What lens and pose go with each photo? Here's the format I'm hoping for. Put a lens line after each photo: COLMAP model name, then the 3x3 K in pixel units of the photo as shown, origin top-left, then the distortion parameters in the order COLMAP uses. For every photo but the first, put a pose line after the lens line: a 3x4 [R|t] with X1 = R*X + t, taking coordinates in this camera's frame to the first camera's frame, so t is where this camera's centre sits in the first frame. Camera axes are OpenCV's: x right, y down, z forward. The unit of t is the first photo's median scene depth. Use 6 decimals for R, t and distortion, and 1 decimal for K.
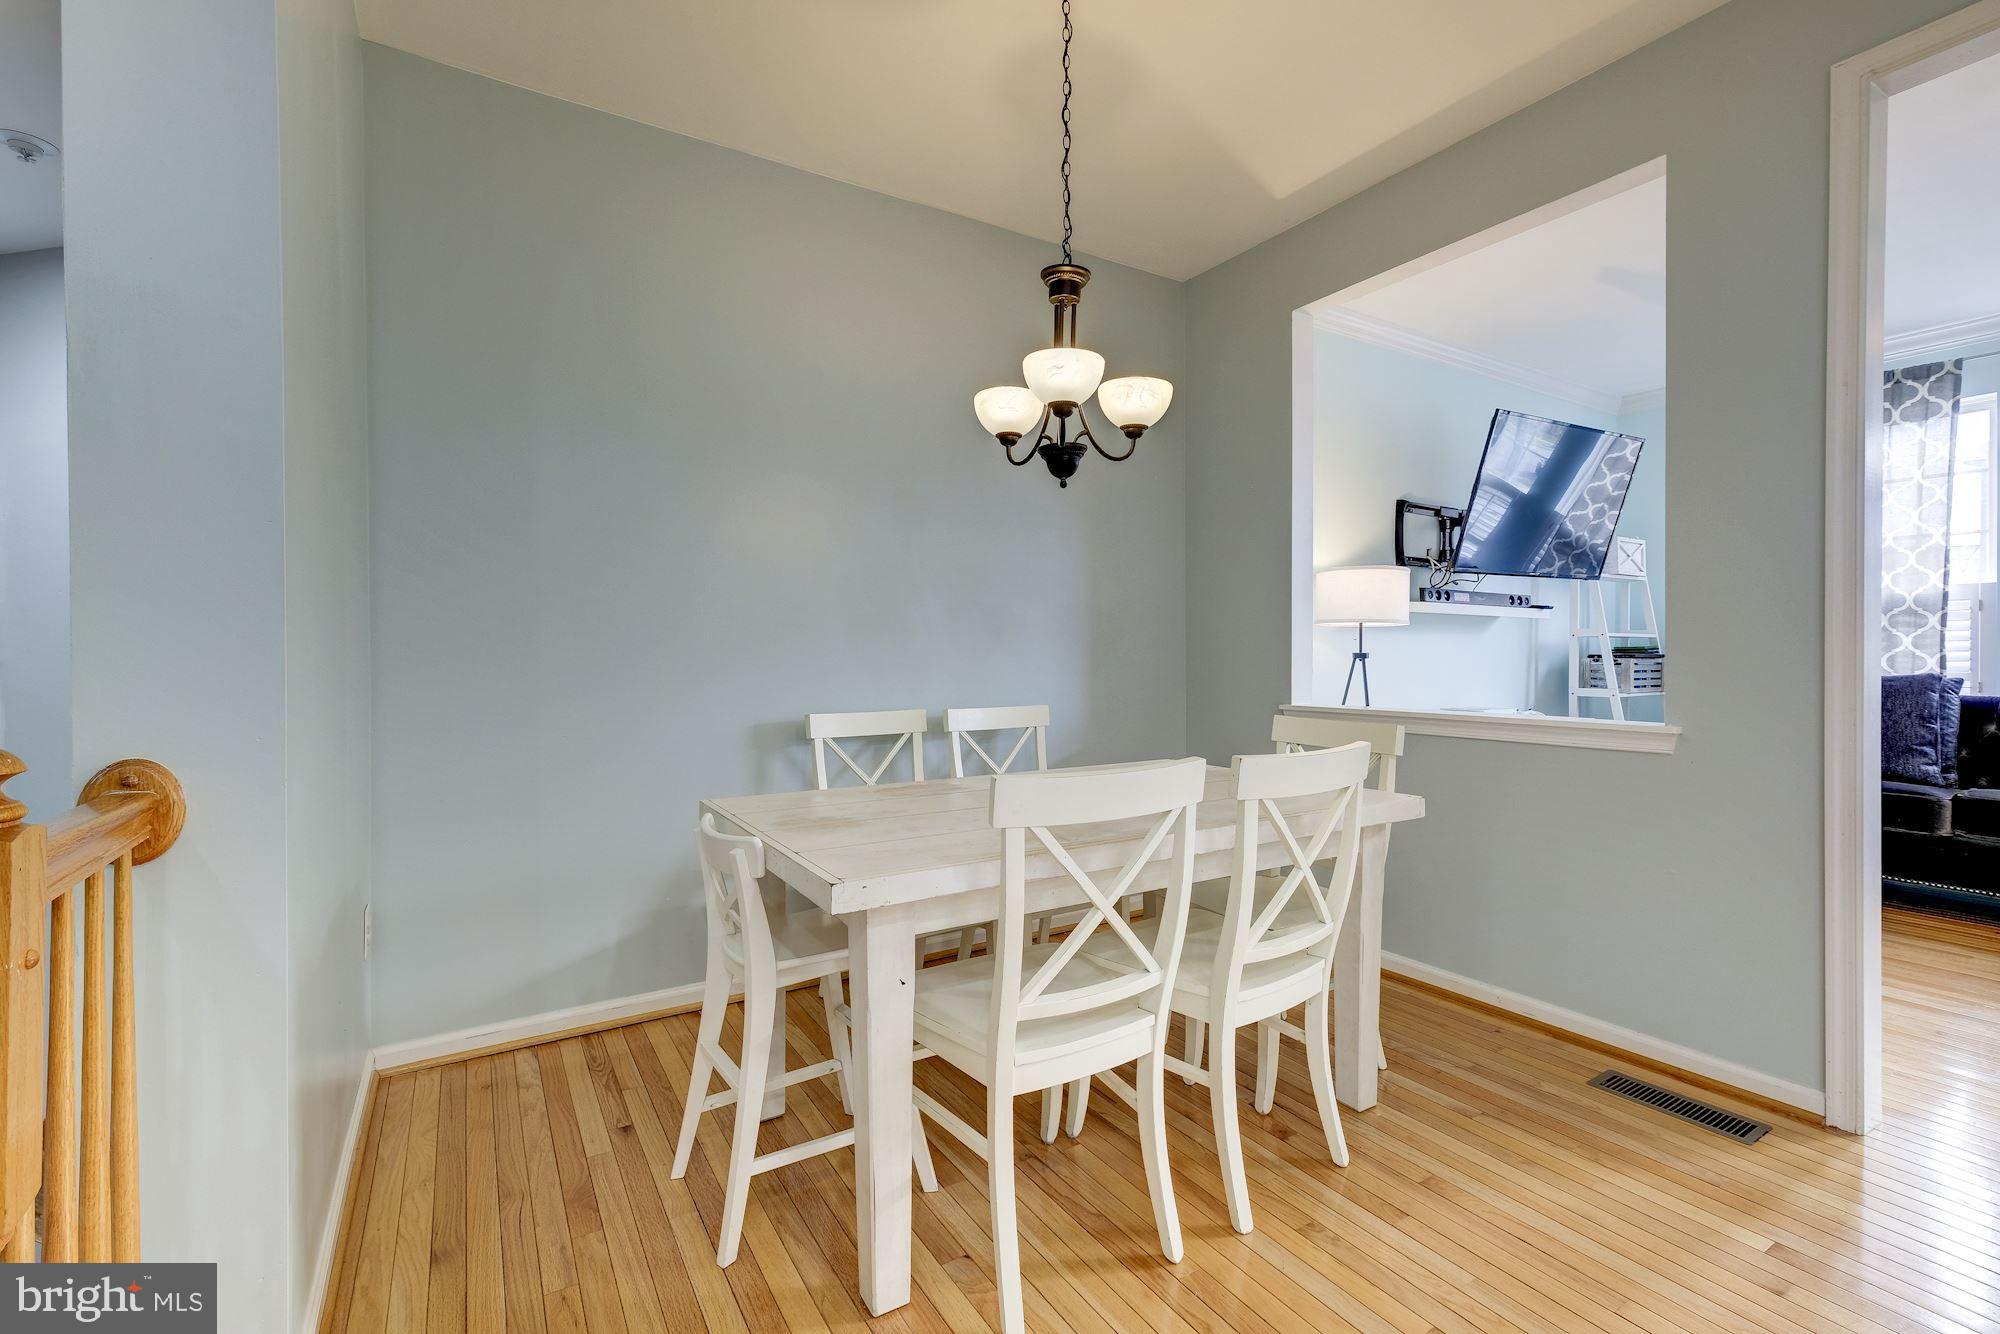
lens RADIAL K [[871.1, 0, 997.4], [0, 871.1, 665.1], [0, 0, 1]] dist [0.002159, 0.000225]
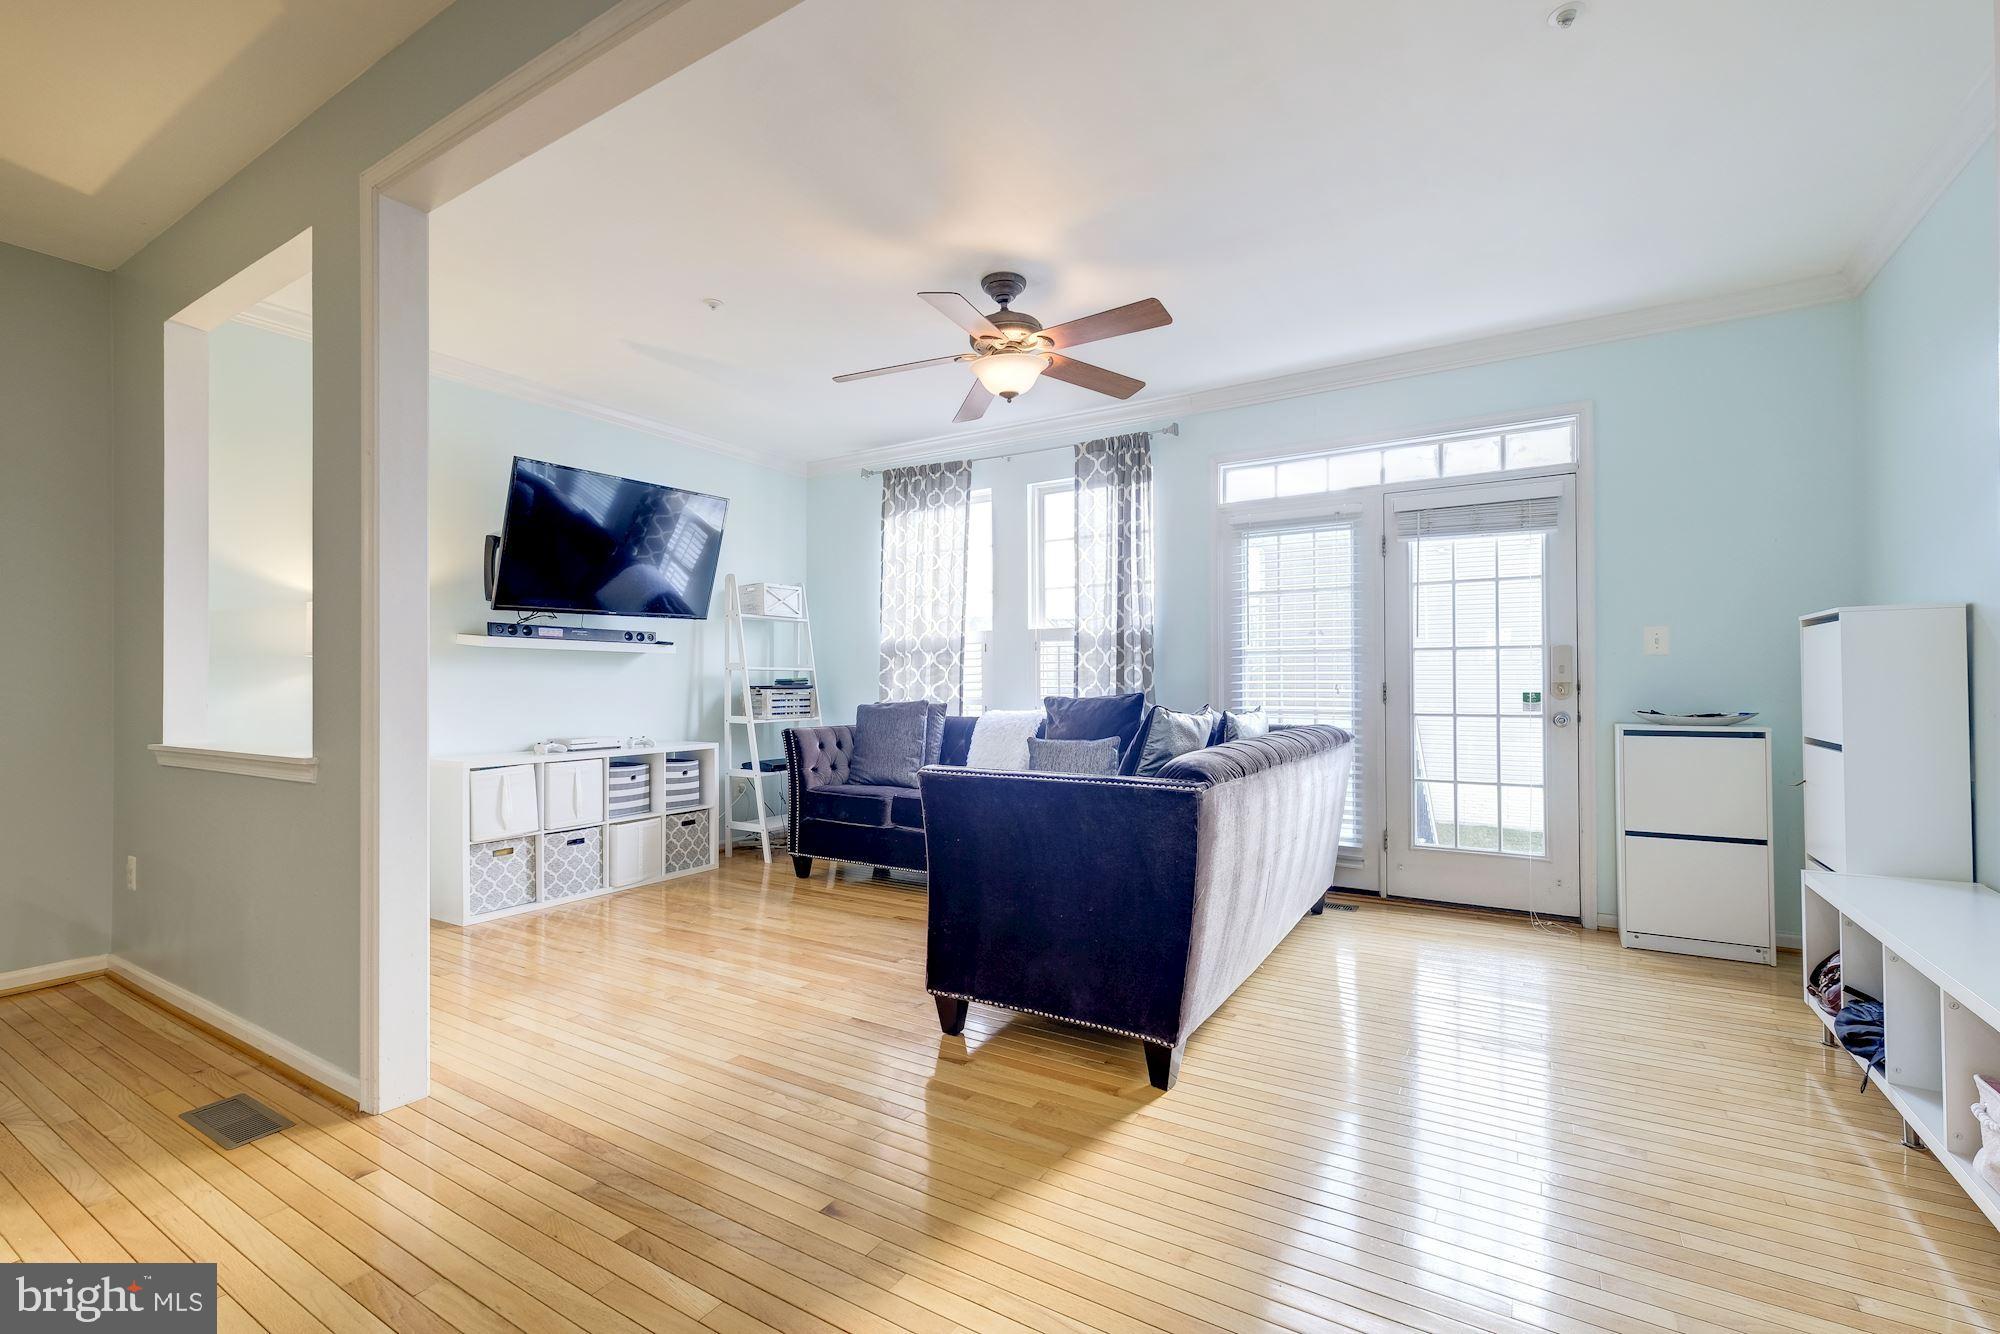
lens RADIAL K [[866.4, 0, 1002.4], [0, 866.4, 677.9], [0, 0, 1]] dist [-0.001584, -0.000061]
pose [[0.890217, -0.000938, 0.455535, 0.549709], [0.009582, 0.999815, -0.016667, -0.000843], [-0.455435, 0.019202, 0.890062, -0.172783]]
